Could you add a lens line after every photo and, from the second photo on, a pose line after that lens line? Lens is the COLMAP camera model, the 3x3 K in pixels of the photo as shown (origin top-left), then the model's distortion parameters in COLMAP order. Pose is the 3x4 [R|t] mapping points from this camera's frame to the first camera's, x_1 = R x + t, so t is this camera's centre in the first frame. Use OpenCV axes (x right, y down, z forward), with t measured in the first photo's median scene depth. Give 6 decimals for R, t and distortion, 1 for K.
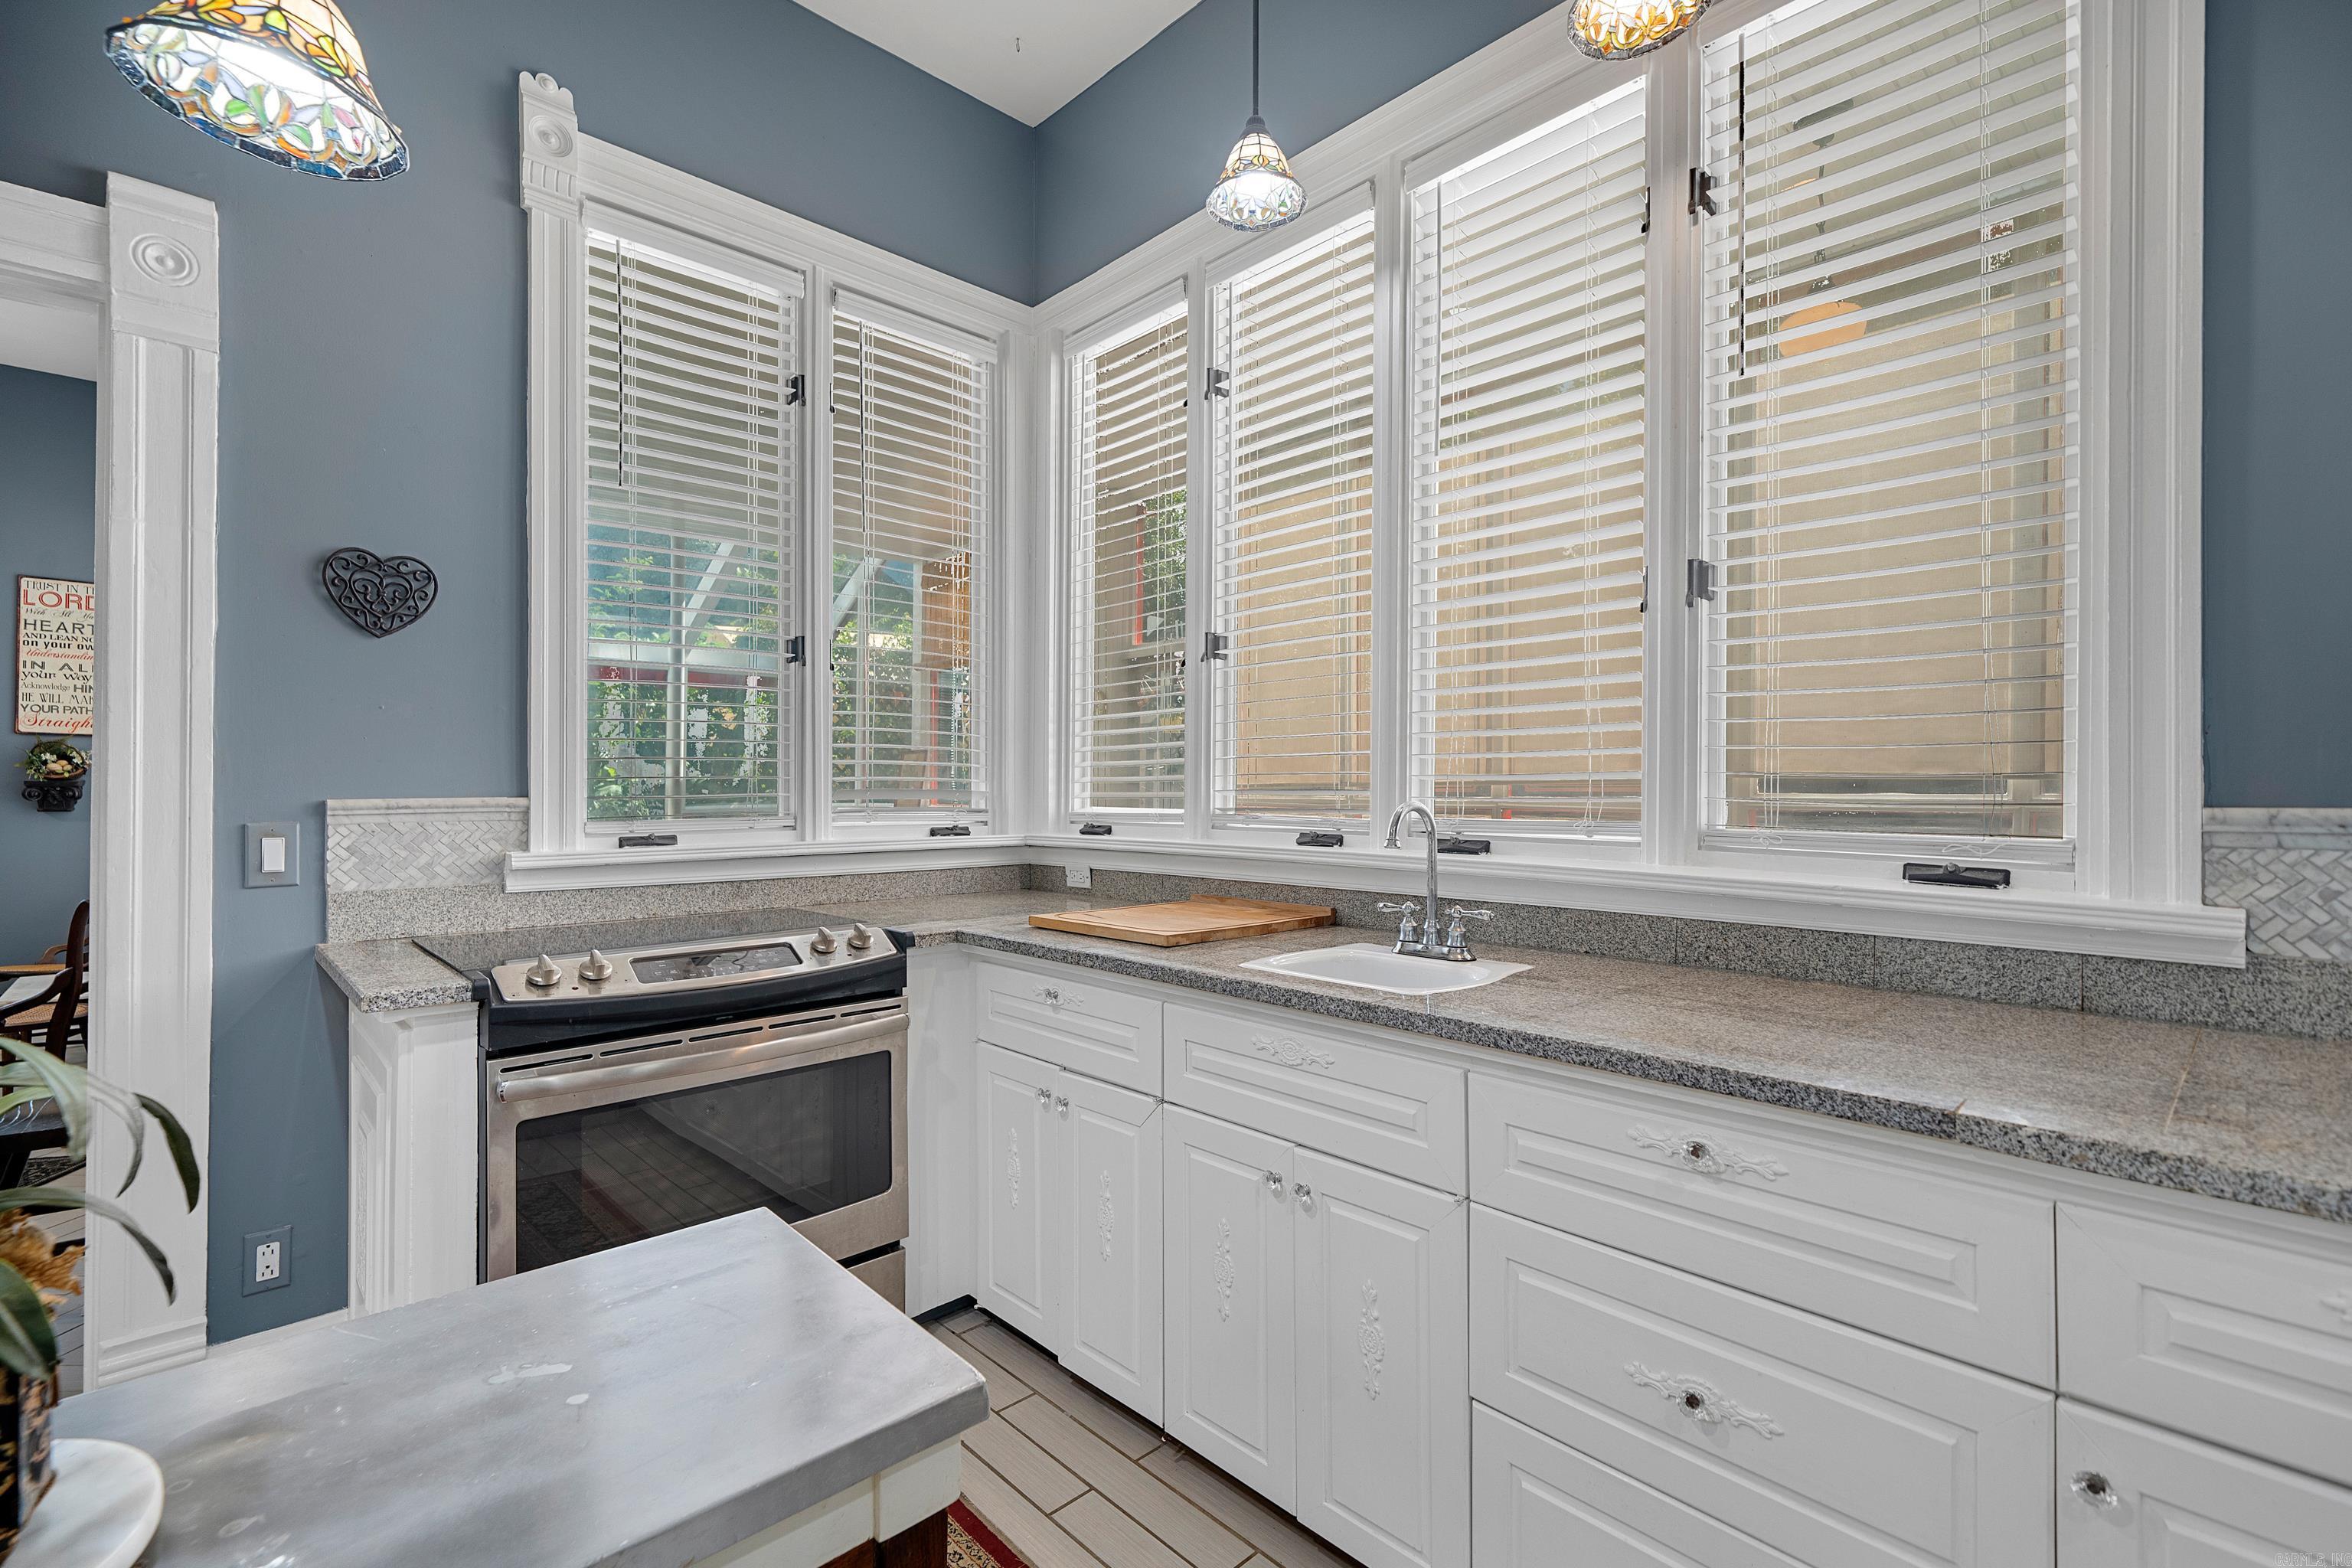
lens RADIAL K [[1032.3, 0, 1184.4], [0, 1032.3, 793.8], [0, 0, 1]] dist [-0.013362, 0.000211]
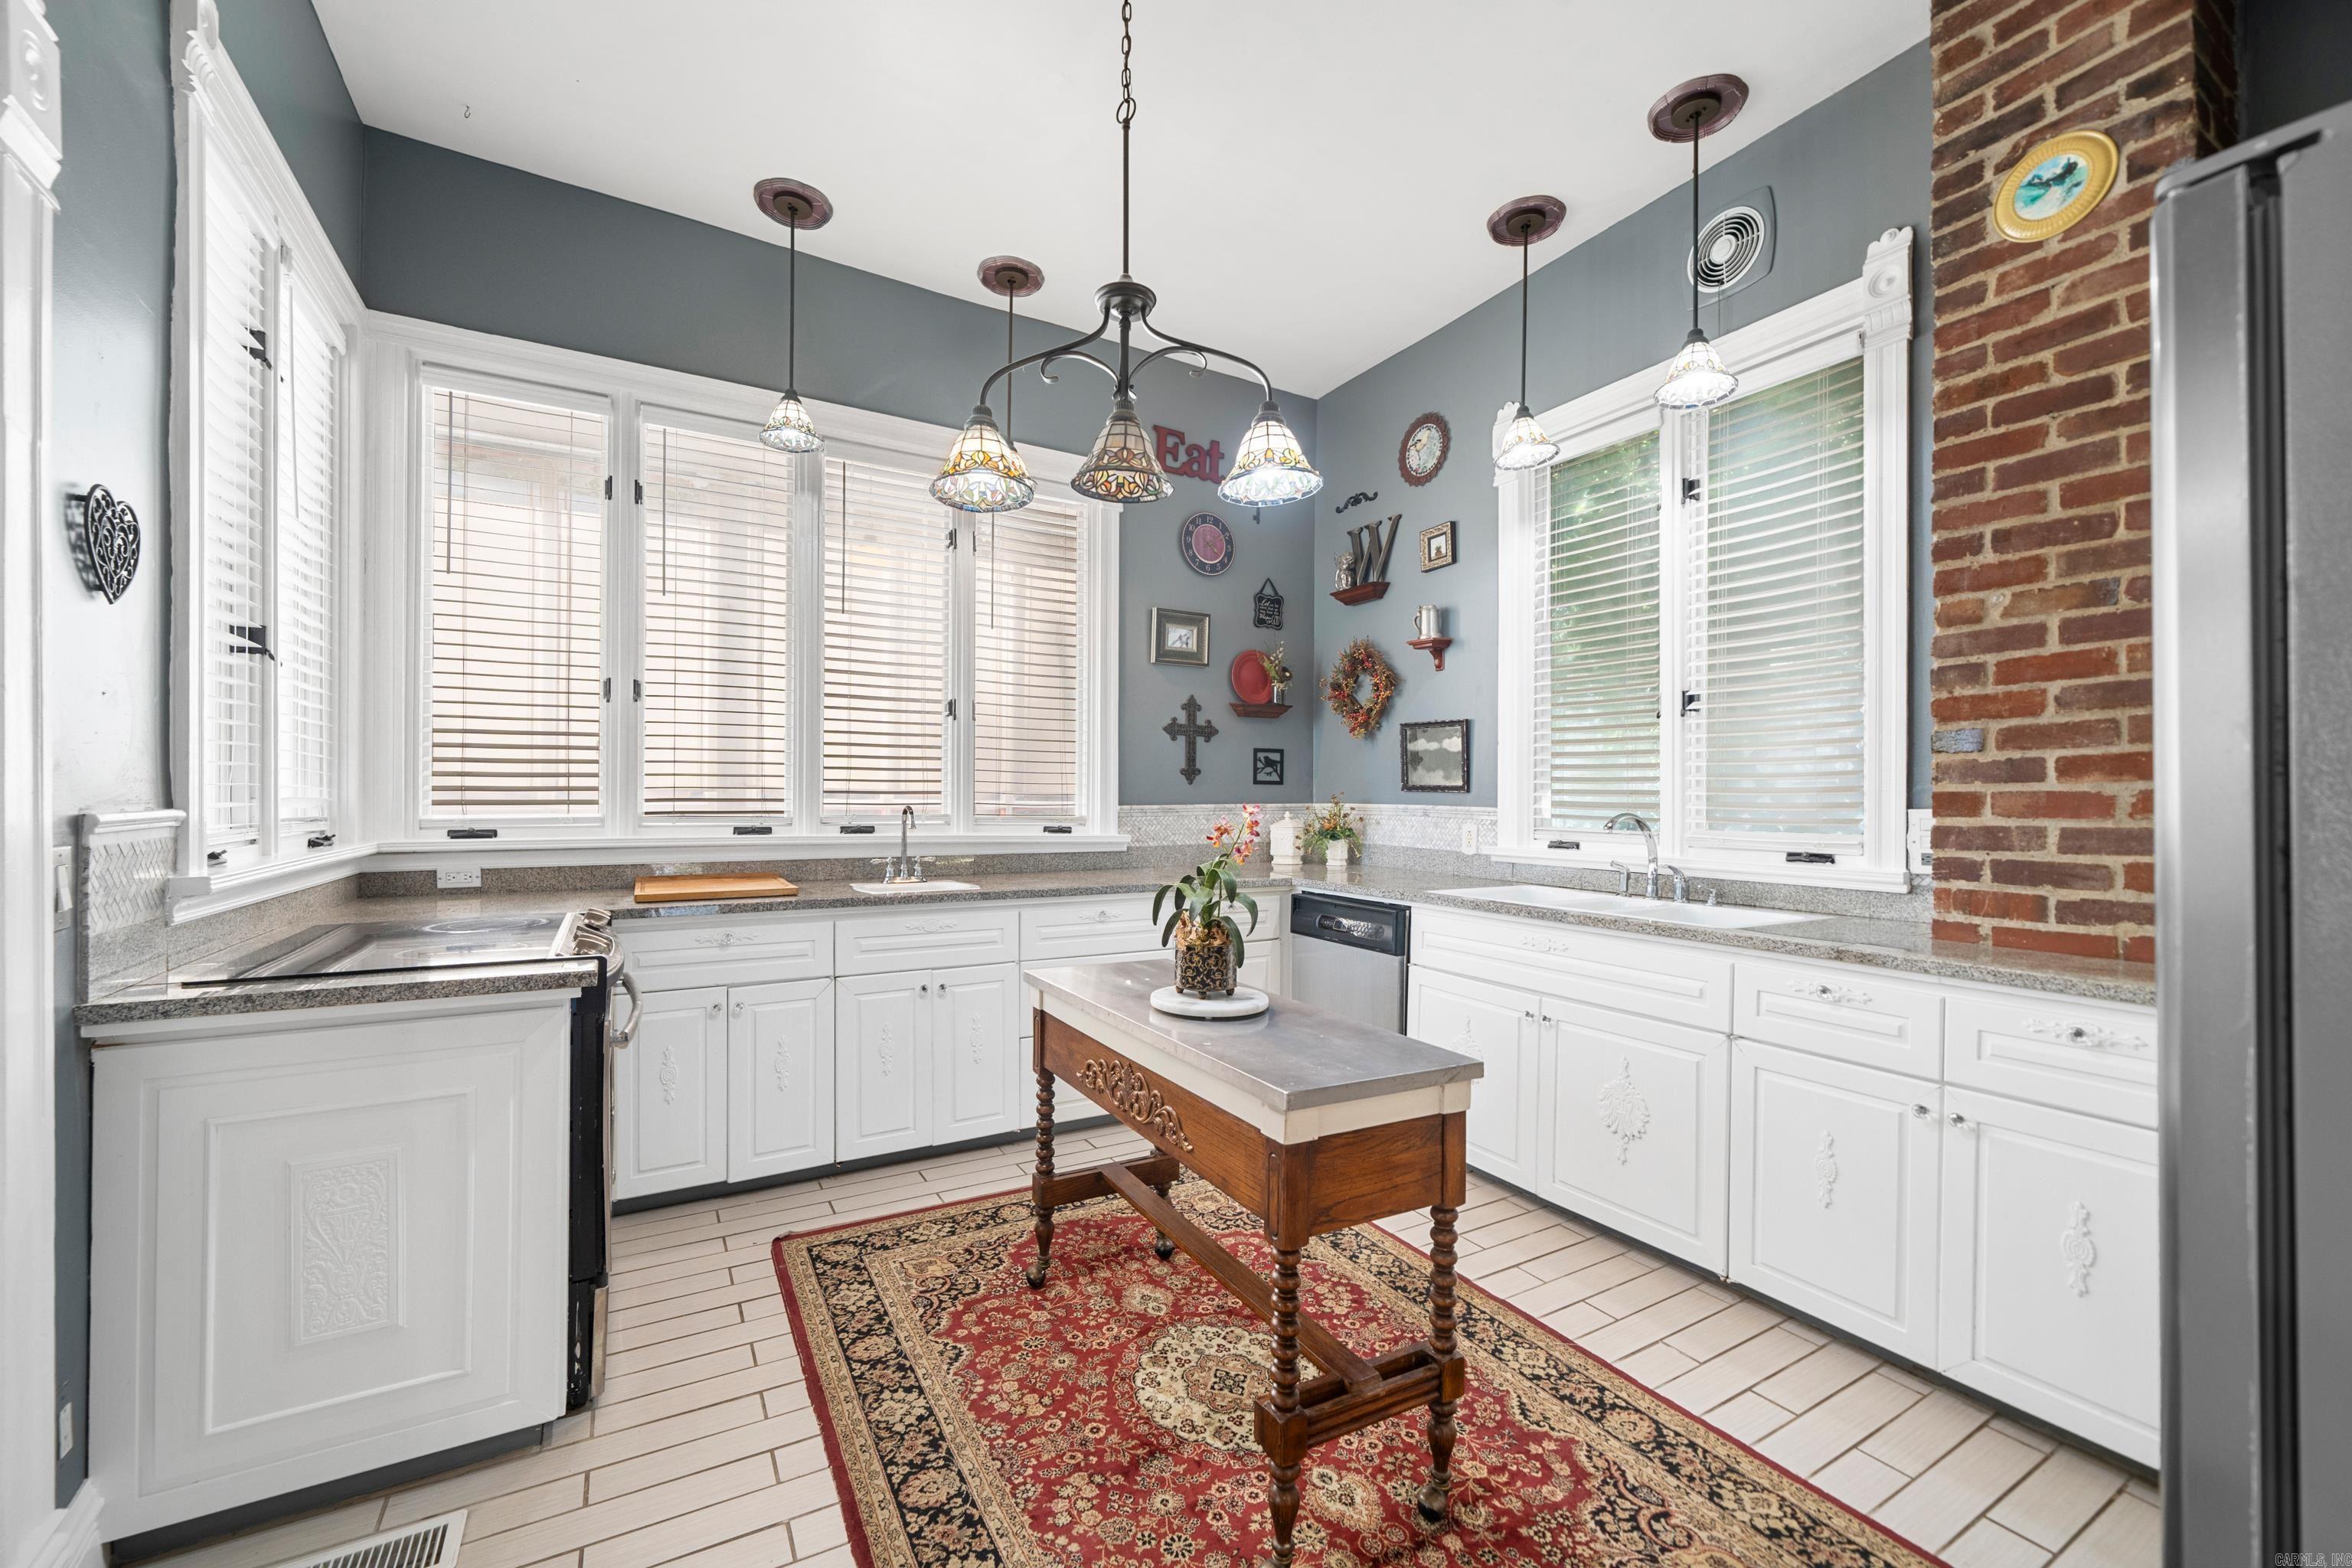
lens RADIAL K [[922.2, 0, 1176.0], [0, 922.2, 784.0], [0, 0, 1]] dist [-0.004736, 0.000273]
pose [[0.249329, 0.014589, 0.968309, -1.379290], [-0.002240, 0.999893, -0.014488, -0.009868], [-0.968416, 0.001443, 0.249335, 0.039381]]
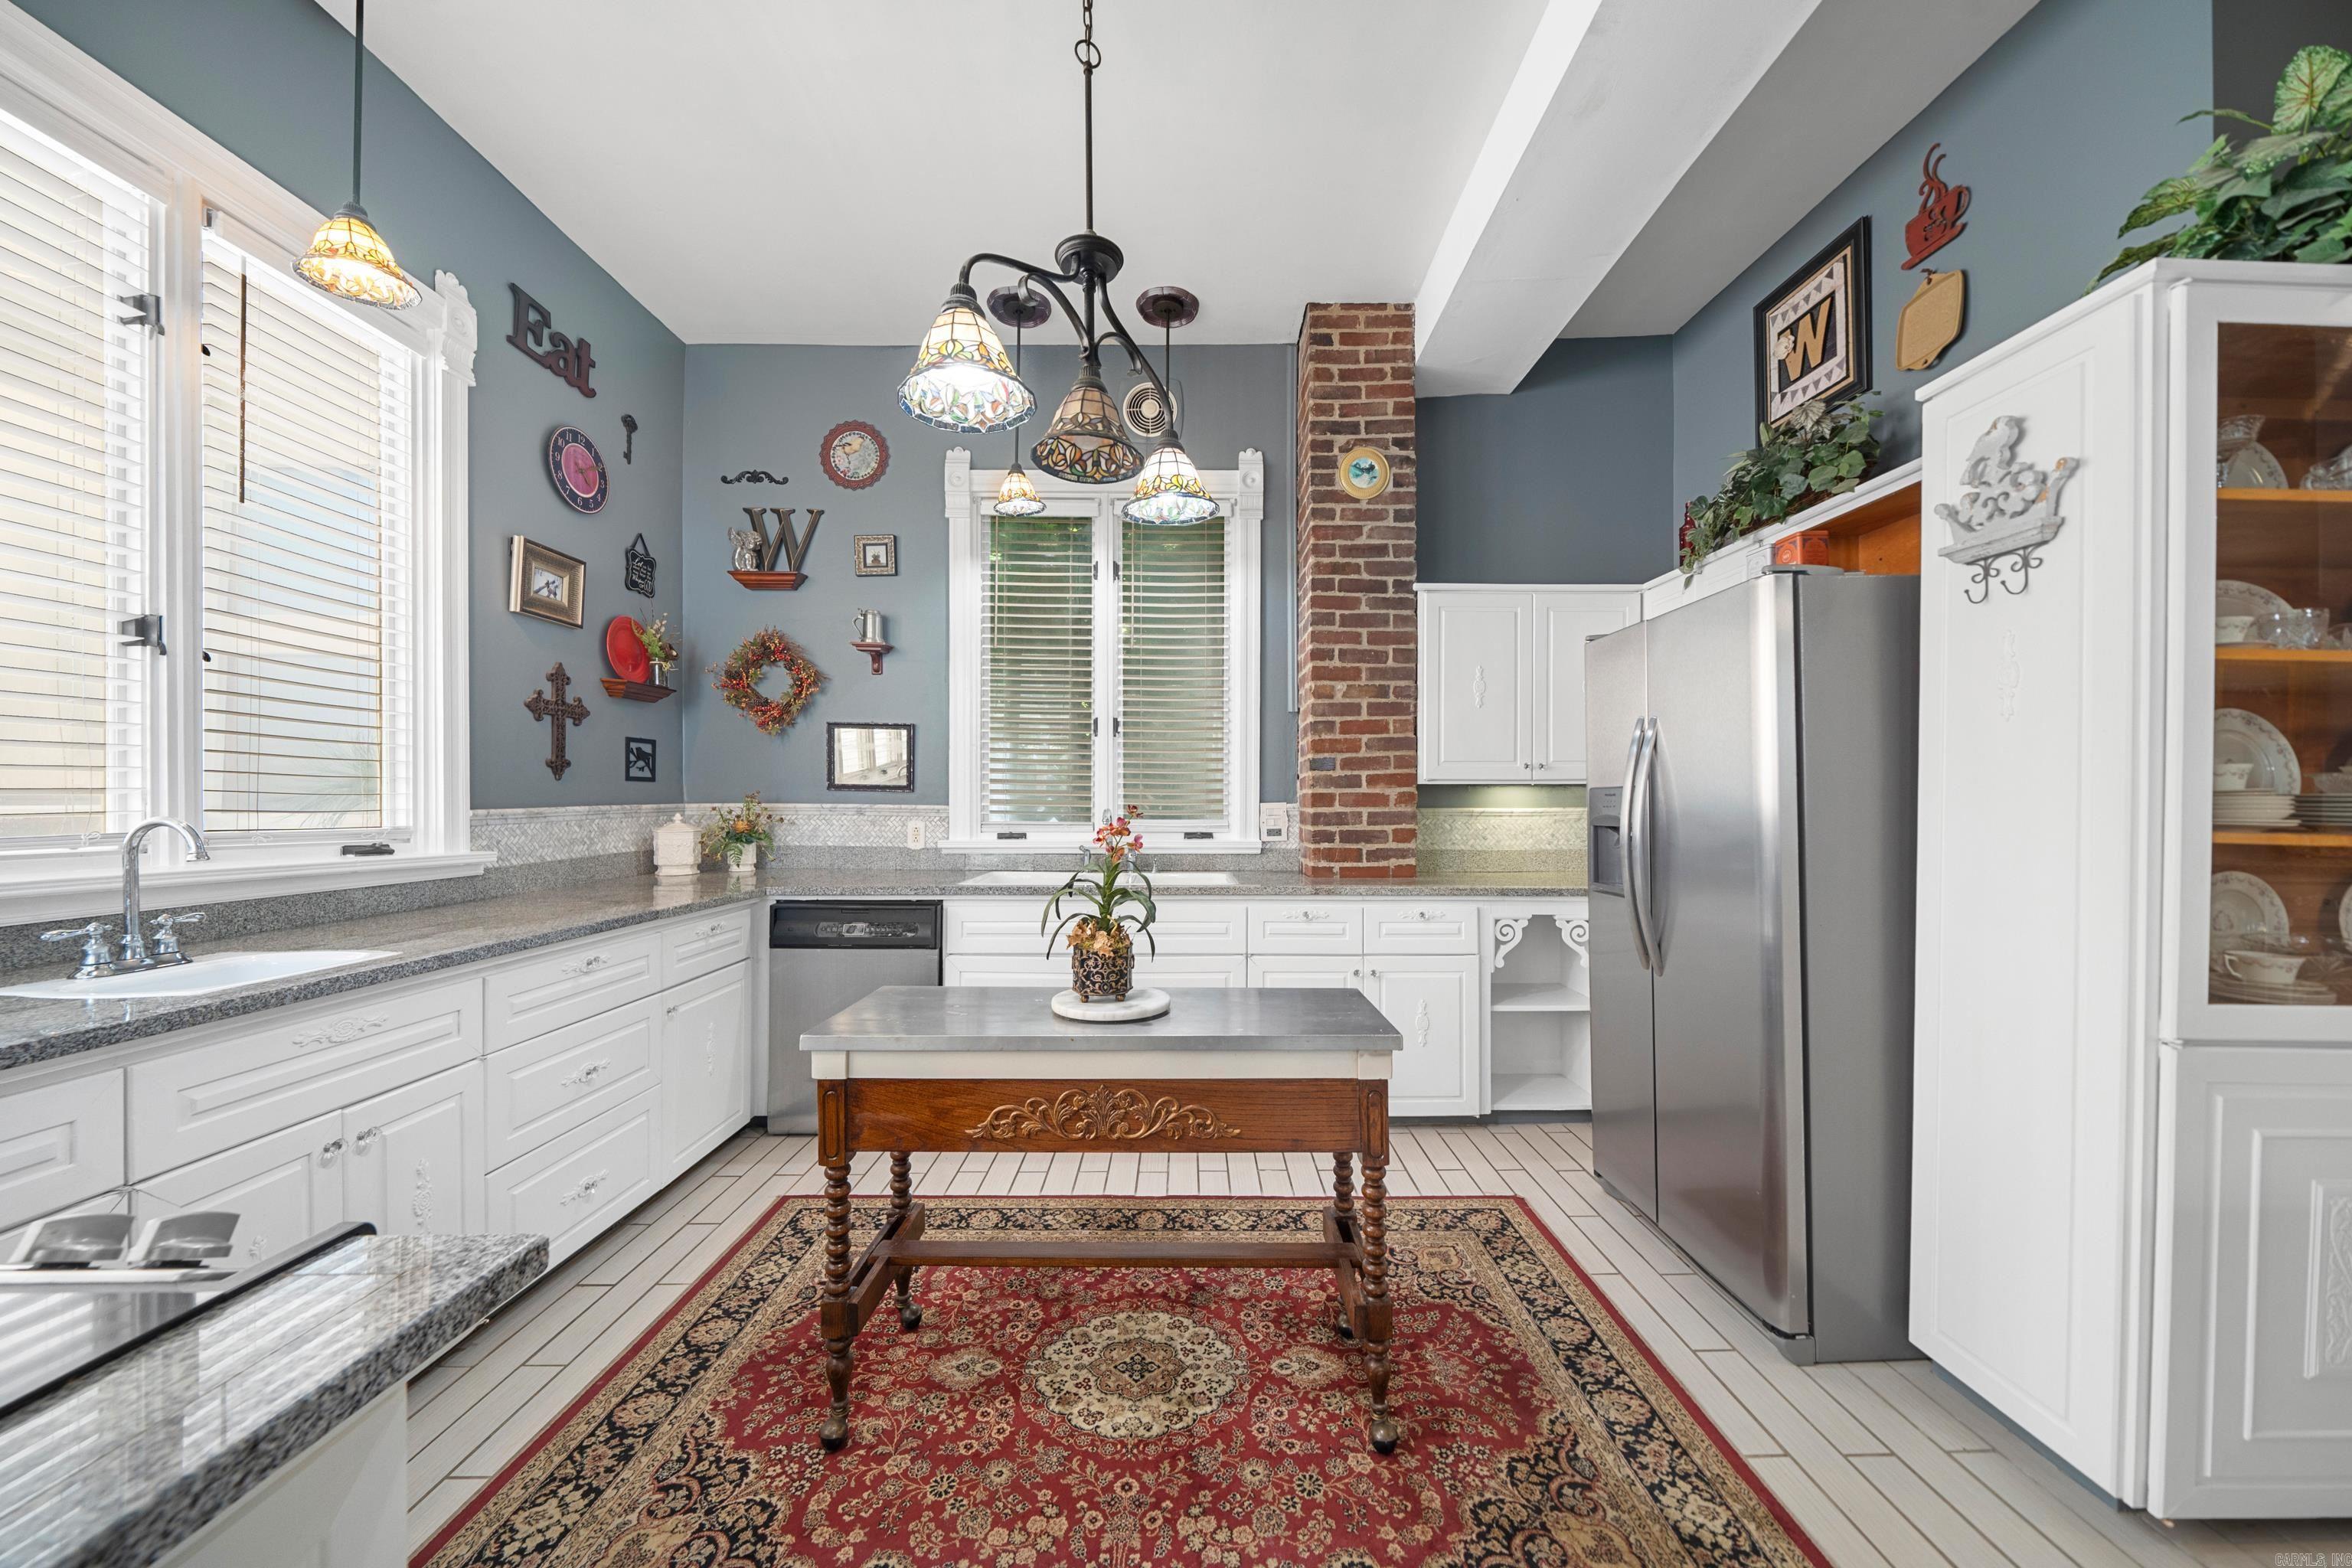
lens RADIAL K [[818.9, 0, 1169.5], [0, 818.9, 785.9], [0, 0, 1]] dist [-0.006845, -0.000064]
pose [[-0.718578, 0.008136, 0.695399, -1.050231], [0.000469, 0.999937, -0.011215, -0.013944], [-0.695446, -0.007733, -0.718537, 0.874664]]
